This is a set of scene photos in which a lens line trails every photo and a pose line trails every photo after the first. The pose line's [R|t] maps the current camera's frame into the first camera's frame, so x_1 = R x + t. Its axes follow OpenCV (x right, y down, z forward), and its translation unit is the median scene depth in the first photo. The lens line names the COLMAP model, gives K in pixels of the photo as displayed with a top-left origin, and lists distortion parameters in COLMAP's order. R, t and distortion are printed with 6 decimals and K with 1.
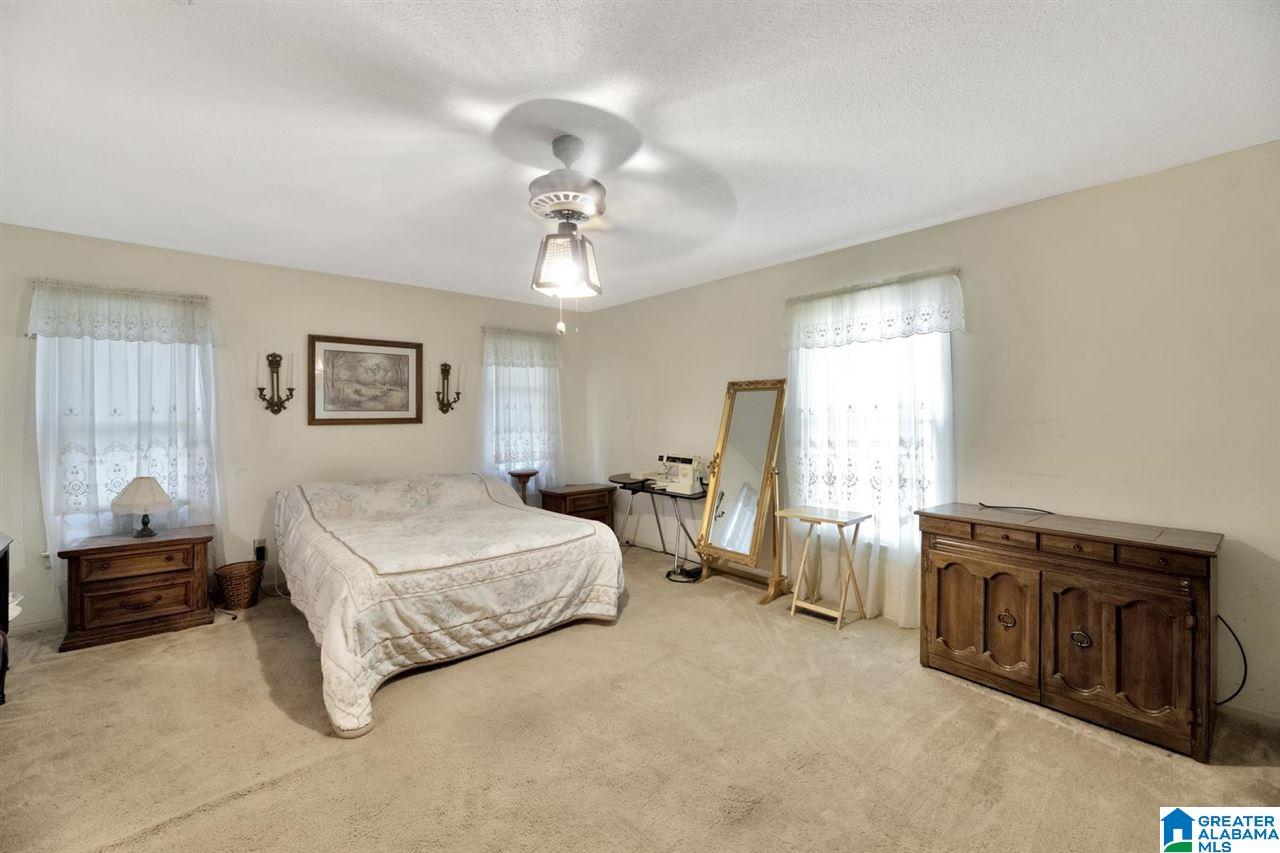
lens RADIAL K [[534.2, 0, 634.8], [0, 534.2, 411.4], [0, 0, 1]] dist [0.001873, -0.000155]
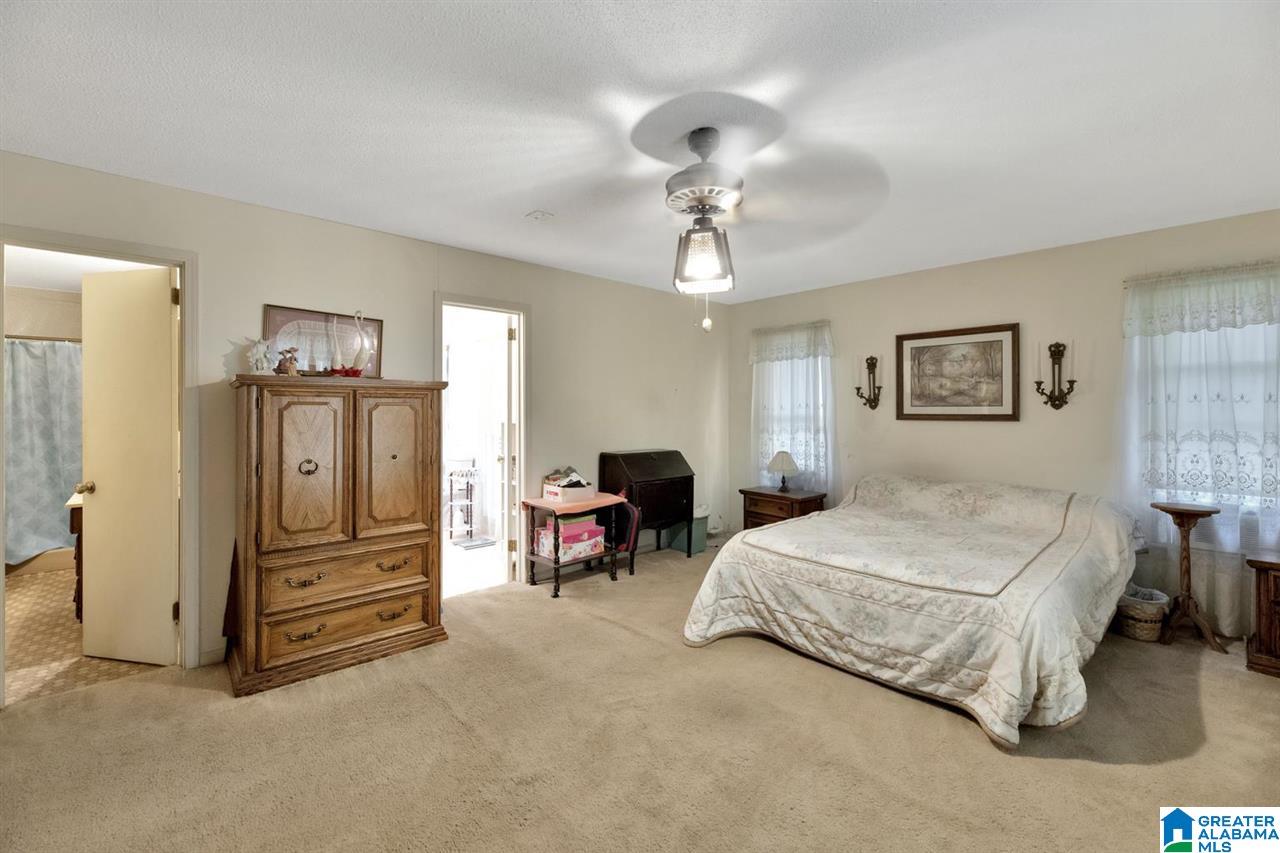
lens RADIAL K [[534.2, 0, 634.8], [0, 534.2, 411.4], [0, 0, 1]] dist [0.001873, -0.000155]
pose [[0.026522, 0.007100, -0.999623, 0.543146], [0.003443, 0.999968, 0.007193, -0.000534], [0.999642, -0.003632, 0.026496, 0.536555]]
